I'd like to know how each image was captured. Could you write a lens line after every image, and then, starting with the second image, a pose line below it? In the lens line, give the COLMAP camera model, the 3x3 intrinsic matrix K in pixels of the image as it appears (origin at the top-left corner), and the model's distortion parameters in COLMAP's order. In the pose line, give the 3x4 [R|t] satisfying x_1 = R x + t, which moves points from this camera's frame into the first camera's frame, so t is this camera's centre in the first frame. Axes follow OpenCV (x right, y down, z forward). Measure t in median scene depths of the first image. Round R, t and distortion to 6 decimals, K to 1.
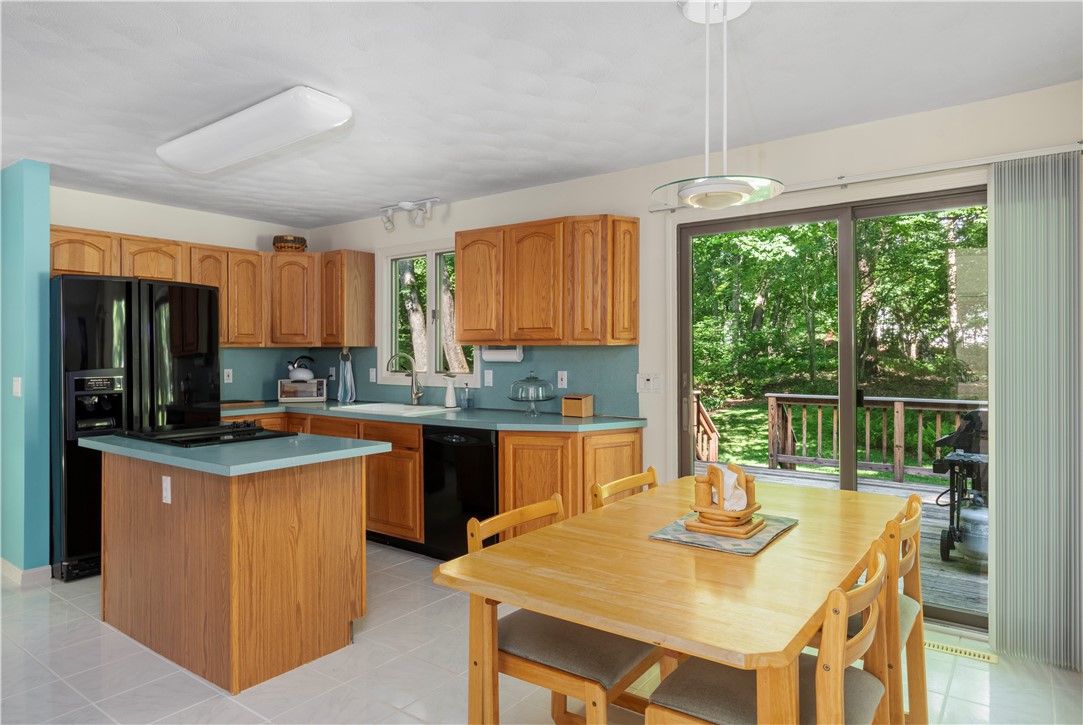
lens RADIAL K [[660.4, 0, 540.3], [0, 660.4, 359.5], [0, 0, 1]] dist [0.001816, 0.000092]
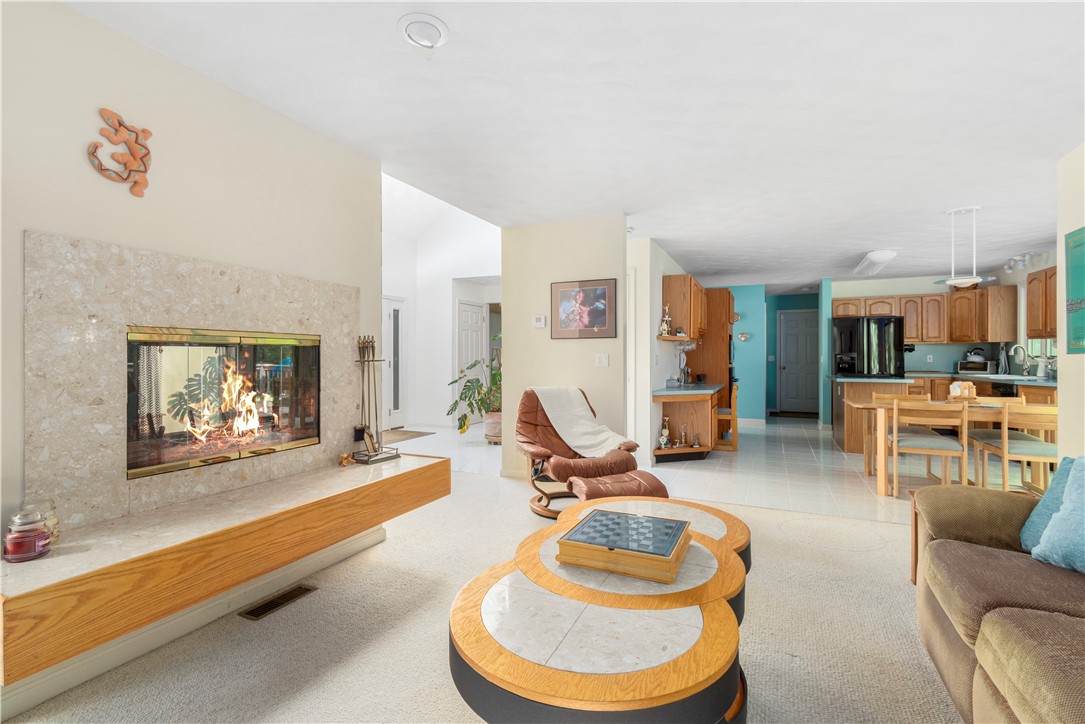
lens RADIAL K [[477.5, 0, 543.1], [0, 477.5, 356.5], [0, 0, 1]] dist [-0.000303, -0.000005]
pose [[0.217603, 0.004591, -0.976027, 0.784485], [-0.003667, 0.999986, 0.003887, 0.020739], [0.976030, 0.002733, 0.217617, -0.505300]]
